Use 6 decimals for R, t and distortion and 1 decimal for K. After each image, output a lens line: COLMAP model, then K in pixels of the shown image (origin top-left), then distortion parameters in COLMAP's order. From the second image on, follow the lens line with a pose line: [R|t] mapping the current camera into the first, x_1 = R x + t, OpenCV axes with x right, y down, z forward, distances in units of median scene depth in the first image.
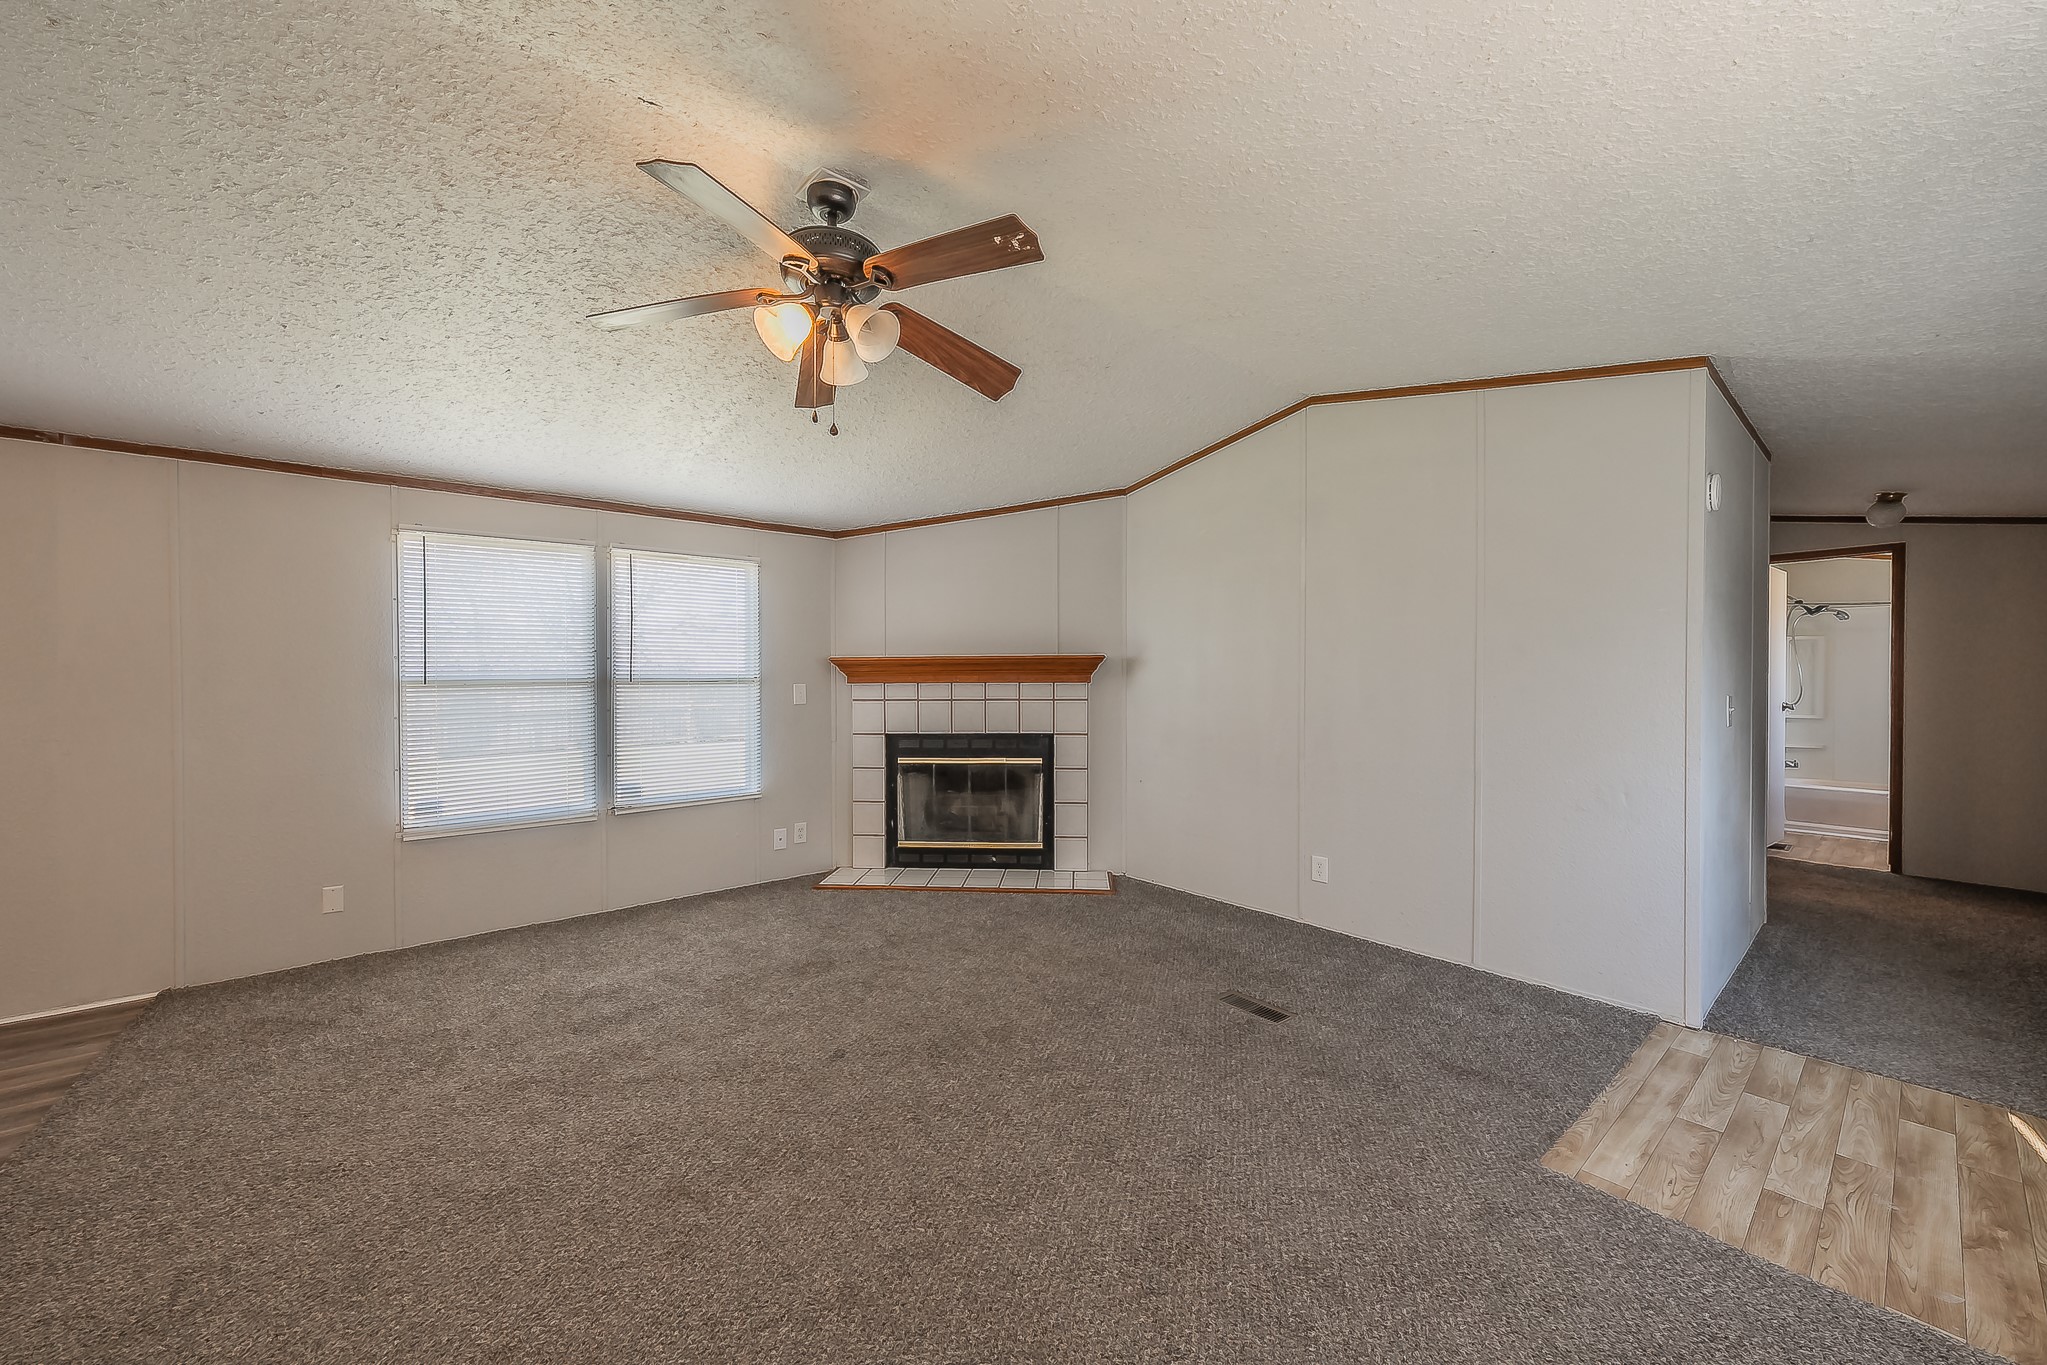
lens RADIAL K [[773.9, 0, 1023.5], [0, 773.9, 682.5], [0, 0, 1]] dist [0.001284, 0.000105]
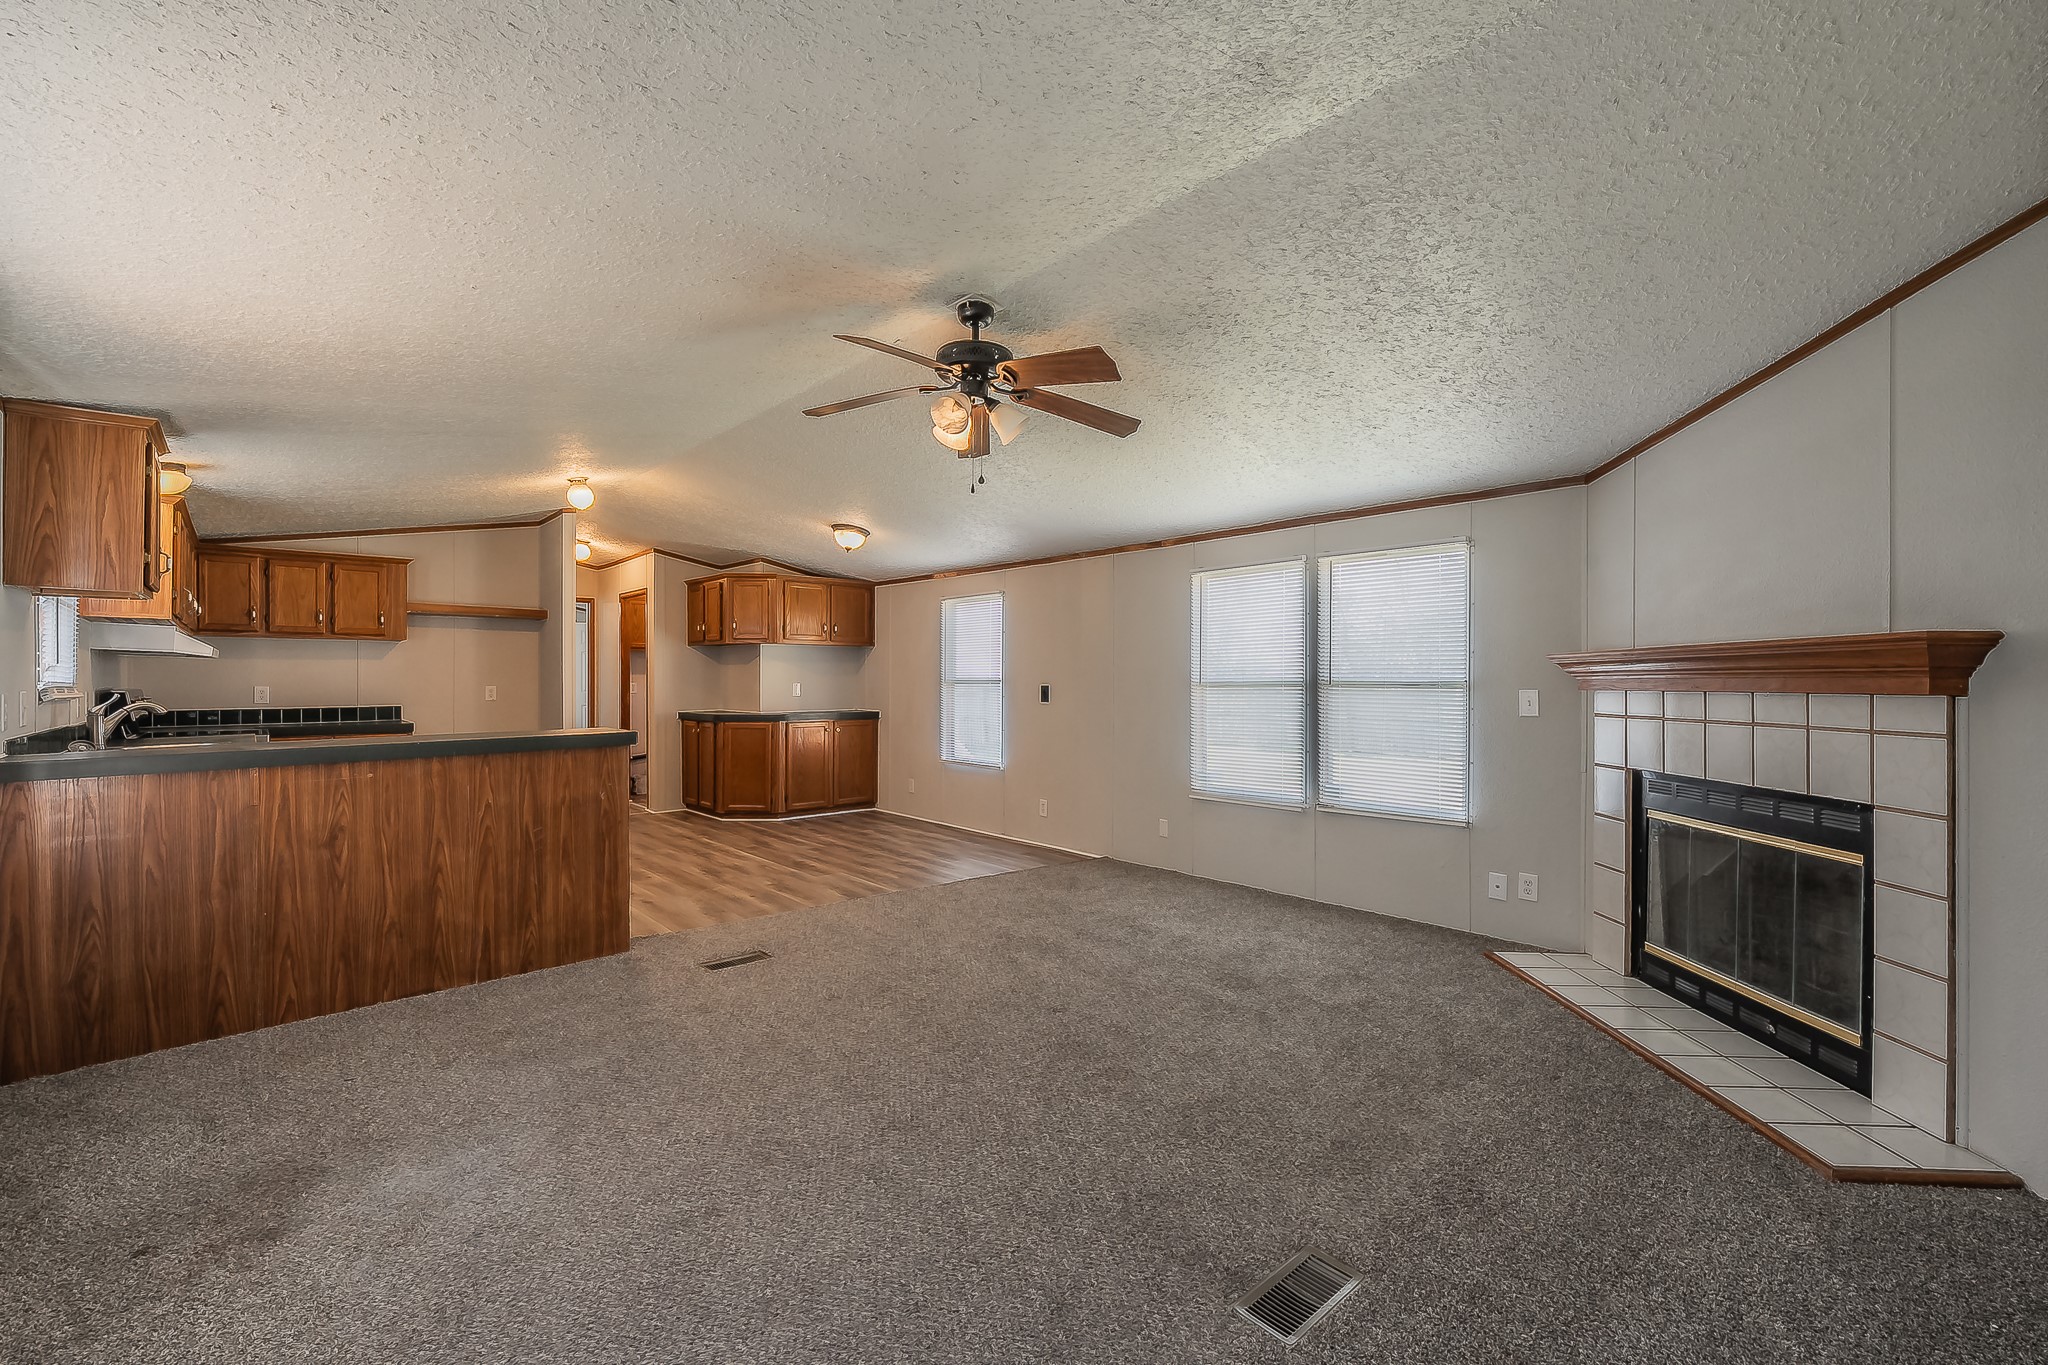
lens RADIAL K [[884.6, 0, 1024.0], [0, 884.6, 682.5], [0, 0, 1]] dist [0.000602, 0.000041]
pose [[0.016349, 0.006261, -0.999847, 0.582325], [-0.011012, 0.999921, 0.006081, -0.005584], [0.999806, 0.010910, 0.016417, 0.505152]]
